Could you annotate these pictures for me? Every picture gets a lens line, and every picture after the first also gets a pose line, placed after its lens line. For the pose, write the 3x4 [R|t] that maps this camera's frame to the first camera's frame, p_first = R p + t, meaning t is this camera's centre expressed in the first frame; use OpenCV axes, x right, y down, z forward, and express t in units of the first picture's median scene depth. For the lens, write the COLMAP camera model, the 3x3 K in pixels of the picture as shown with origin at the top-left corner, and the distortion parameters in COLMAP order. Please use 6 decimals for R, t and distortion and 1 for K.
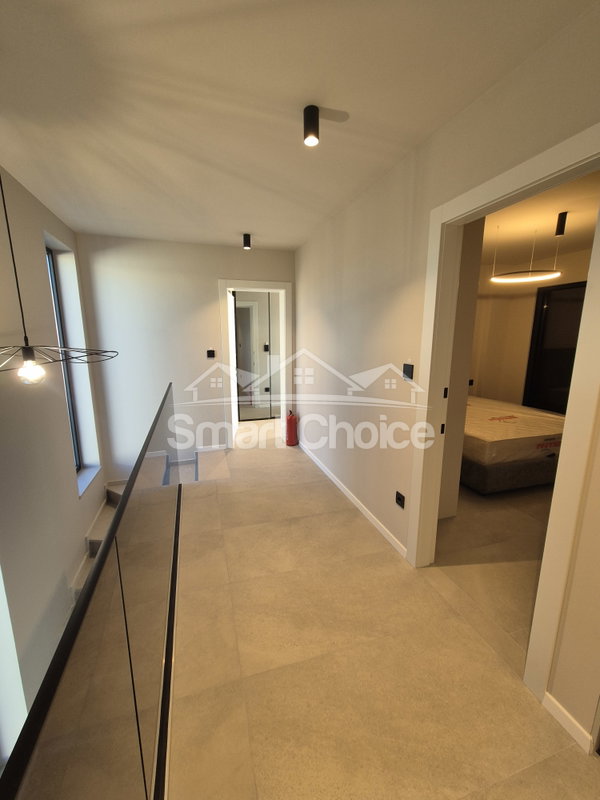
lens RADIAL K [[322.7, 0, 300.3], [0, 322.7, 398.2], [0, 0, 1]] dist [-0.003641, -0.000648]
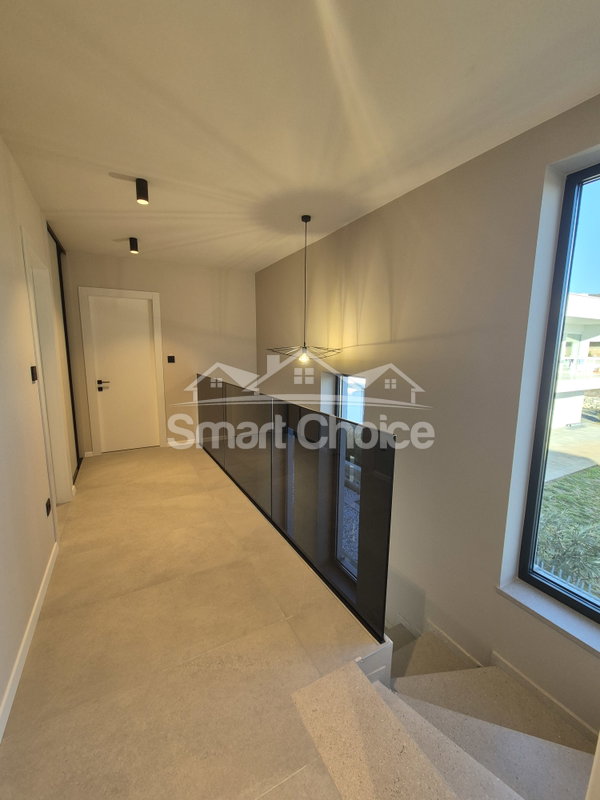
lens RADIAL K [[322.7, 0, 297.3], [0, 322.7, 400.0], [0, 0, 1]] dist [-0.003641, -0.000648]
pose [[-0.981847, 0.027117, -0.187726, -0.221611], [-0.041902, 0.934266, 0.354107, -0.315220], [0.184988, 0.355545, -0.916170, 1.689306]]
